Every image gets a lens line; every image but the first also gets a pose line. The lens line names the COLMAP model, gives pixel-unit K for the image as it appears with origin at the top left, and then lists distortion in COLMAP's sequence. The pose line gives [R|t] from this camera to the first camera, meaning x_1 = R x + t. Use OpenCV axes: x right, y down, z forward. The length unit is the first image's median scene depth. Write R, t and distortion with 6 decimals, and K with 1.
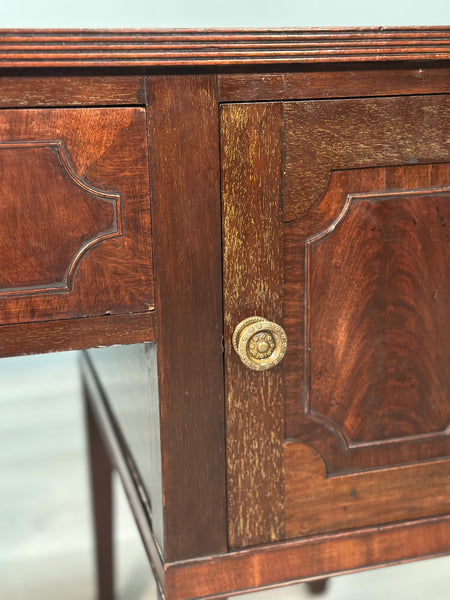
lens RADIAL K [[838.8, 0, 223.2], [0, 838.8, 304.0], [0, 0, 1]] dist [0.121289, 0.000000]
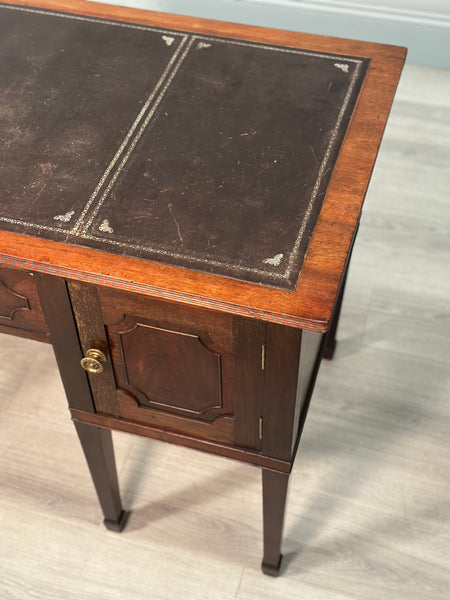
lens RADIAL K [[838.8, 0, 224.9], [0, 838.8, 299.2], [0, 0, 1]] dist [0.121289, 0.000000]
pose [[0.843067, 0.407984, -0.350410, 1.015786], [-0.144863, 0.799739, 0.582608, -1.386269], [0.517931, -0.440416, 0.733335, -0.336946]]
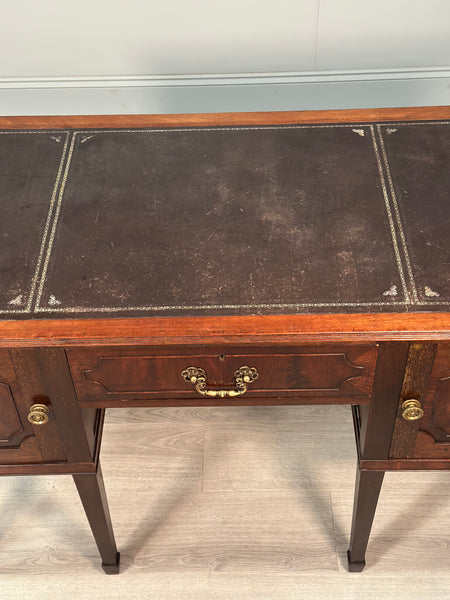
lens RADIAL K [[838.8, 0, 224.2], [0, 838.8, 303.0], [0, 0, 1]] dist [0.121289, 0.000000]
pose [[0.959403, 0.193854, -0.204859, -0.039795], [-0.063576, 0.856297, 0.512556, -1.475266], [0.274781, -0.478723, 0.833858, -1.090910]]
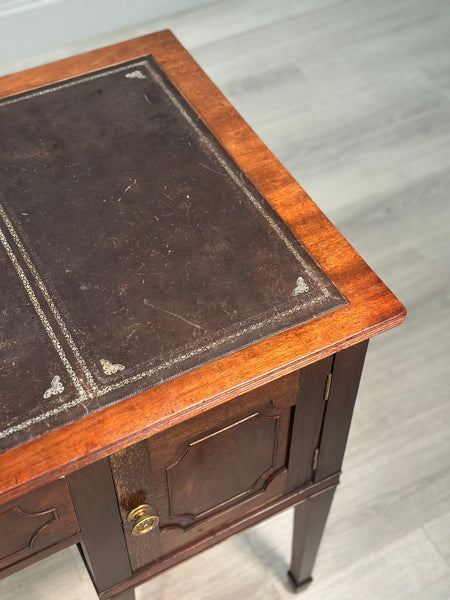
lens RADIAL K [[838.8, 0, 224.4], [0, 838.8, 304.3], [0, 0, 1]] dist [0.121289, 0.000000]
pose [[0.978355, -0.147872, 0.144761, 0.020950], [0.037417, 0.814431, 0.579053, -1.310428], [-0.203524, -0.561103, 0.802335, -0.174646]]
